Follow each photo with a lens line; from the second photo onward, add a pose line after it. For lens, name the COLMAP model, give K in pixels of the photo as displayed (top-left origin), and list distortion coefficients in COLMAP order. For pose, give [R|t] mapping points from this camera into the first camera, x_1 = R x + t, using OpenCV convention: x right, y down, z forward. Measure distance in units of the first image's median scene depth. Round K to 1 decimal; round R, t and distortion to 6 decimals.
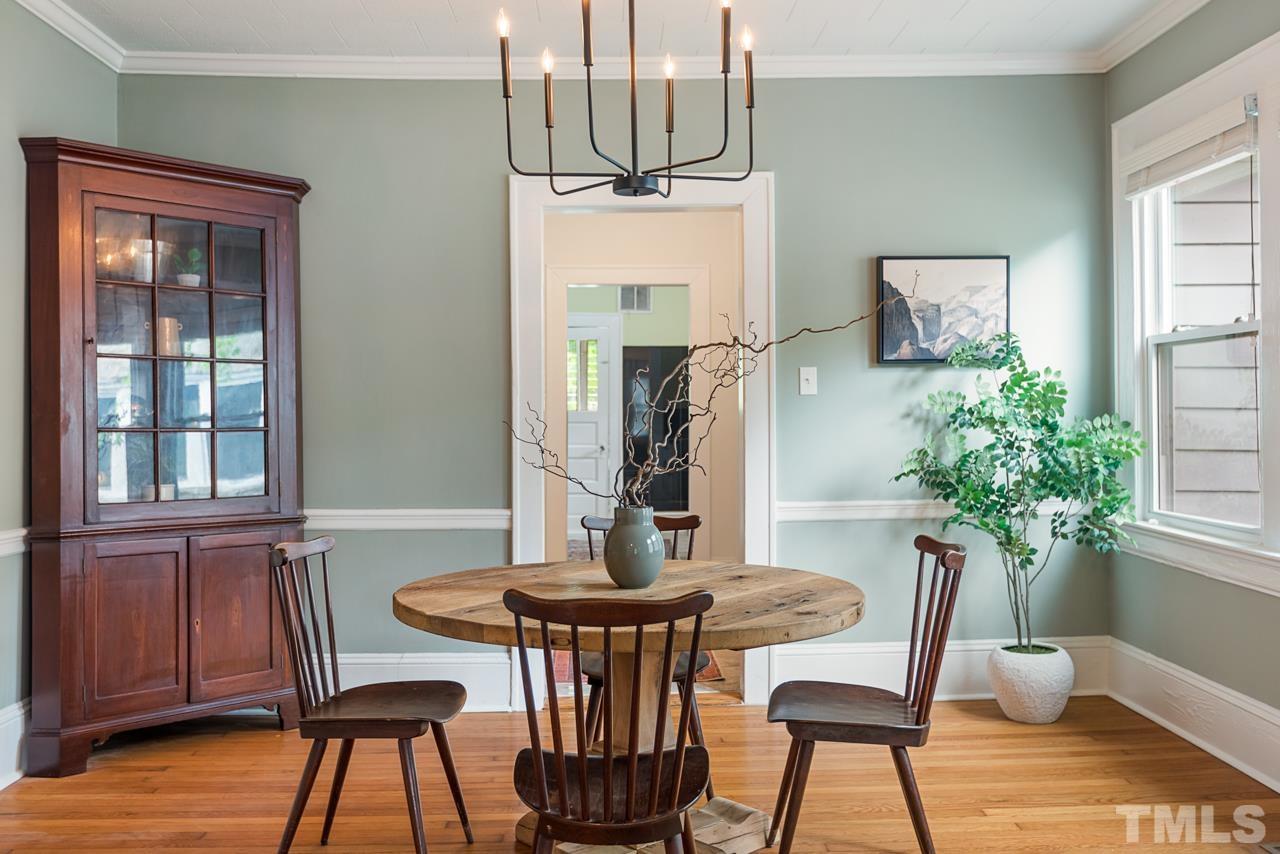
lens RADIAL K [[1106.1, 0, 641.6], [0, 1106.1, 428.5], [0, 0, 1]] dist [0.003072, 0.000842]
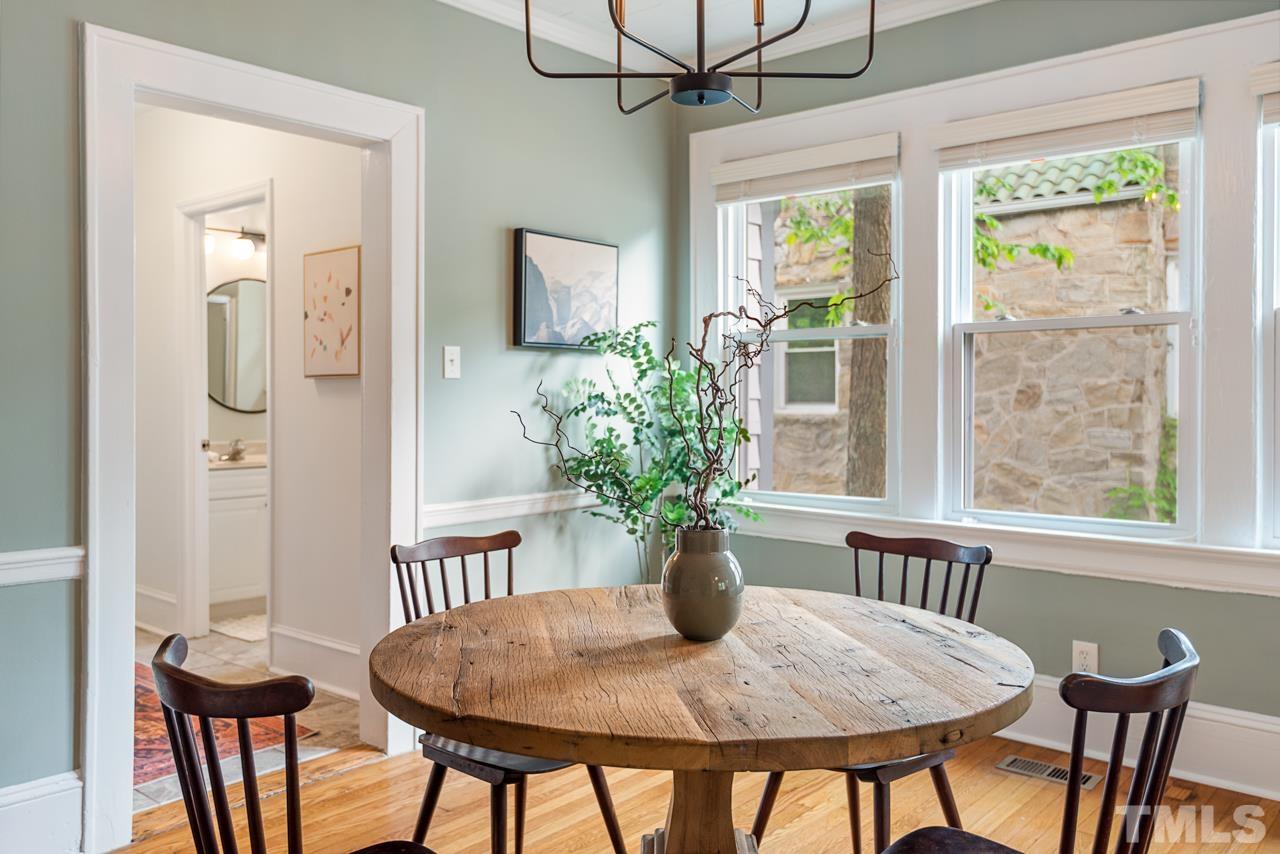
lens RADIAL K [[1015.9, 0, 640.5], [0, 1015.9, 414.0], [0, 0, 1]] dist [0.004197, -0.008332]
pose [[0.669965, -0.002138, 0.742390, -0.339923], [0.001246, 0.999998, 0.001755, -0.004045], [-0.742392, -0.000251, 0.669966, 0.367207]]
